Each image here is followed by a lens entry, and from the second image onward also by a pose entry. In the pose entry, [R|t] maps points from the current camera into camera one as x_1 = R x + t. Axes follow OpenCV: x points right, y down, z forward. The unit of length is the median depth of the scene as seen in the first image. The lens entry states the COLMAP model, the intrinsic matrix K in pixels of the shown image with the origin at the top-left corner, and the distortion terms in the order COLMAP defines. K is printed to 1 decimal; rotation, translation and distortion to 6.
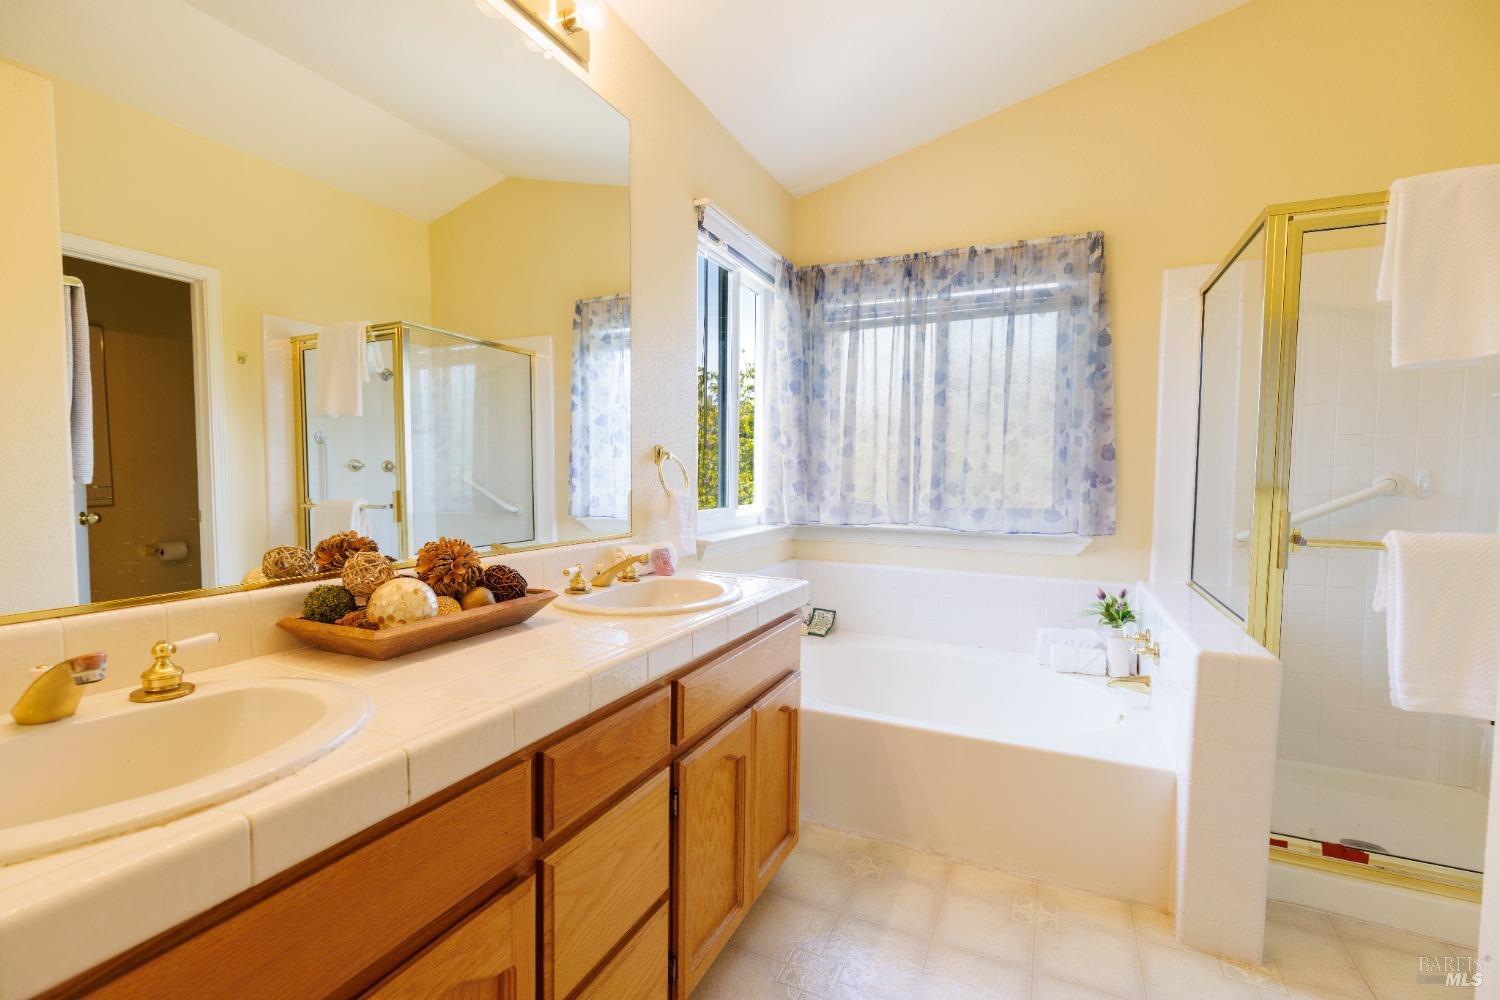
lens RADIAL K [[657.1, 0, 747.9], [0, 657.1, 511.4], [0, 0, 1]] dist [-0.001375, -0.000247]
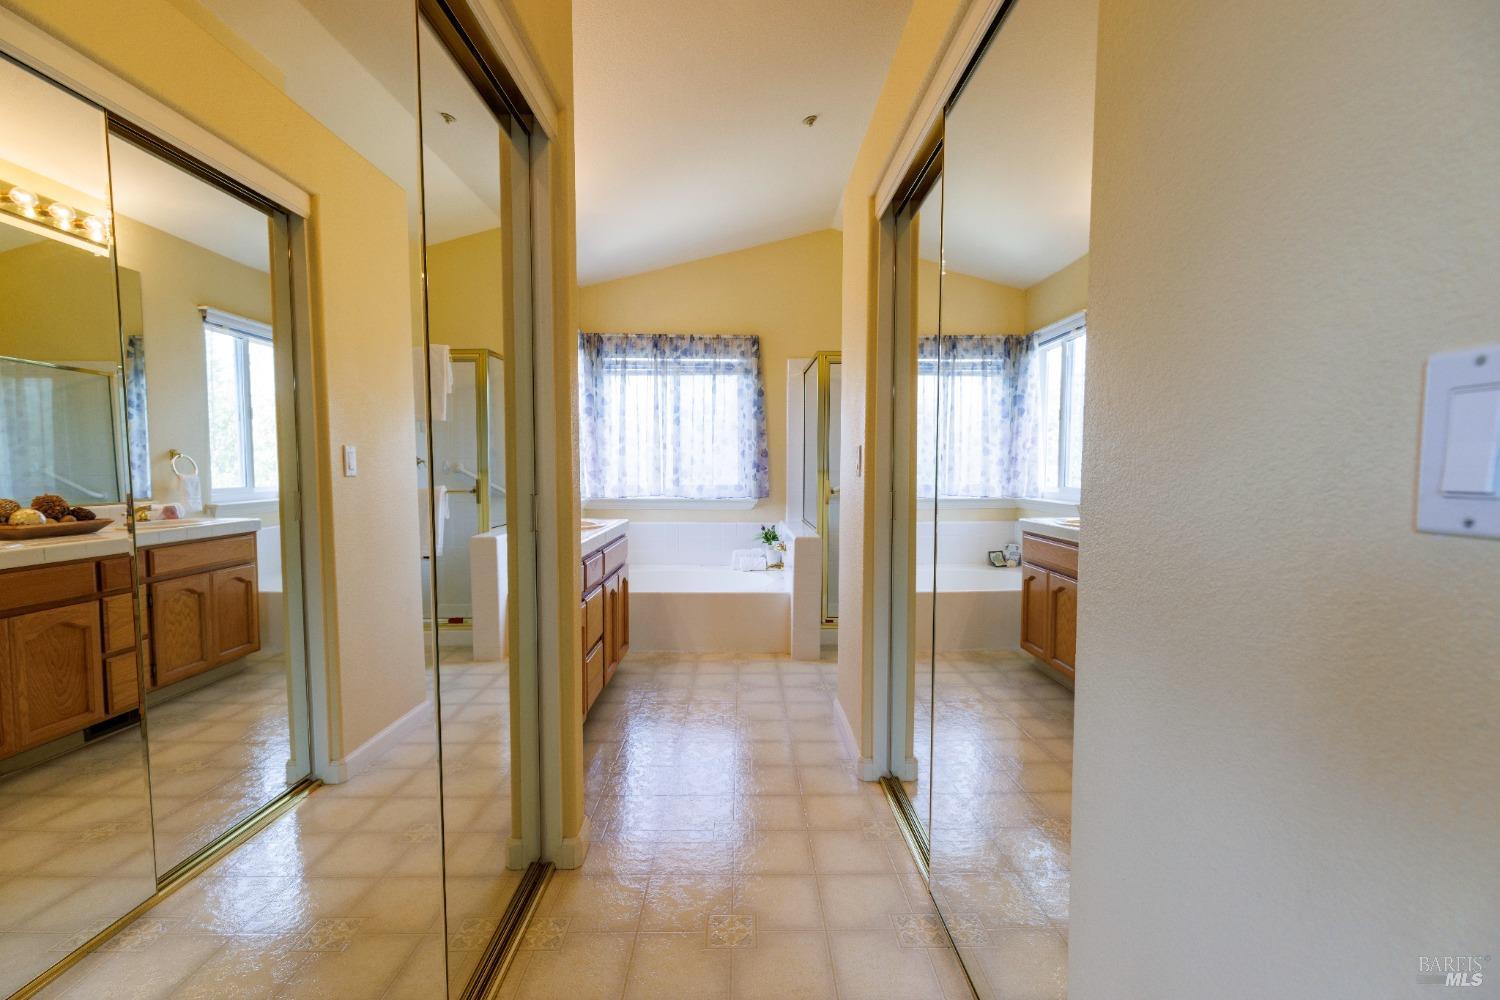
lens RADIAL K [[675.8, 0, 753.3], [0, 675.8, 507.0], [0, 0, 1]] dist [0.000183, 0.000315]
pose [[0.898049, -0.034138, 0.438568, -0.311699], [0.030756, 0.999417, 0.014817, 0.031588], [-0.438818, 0.000182, 0.898576, -0.677256]]
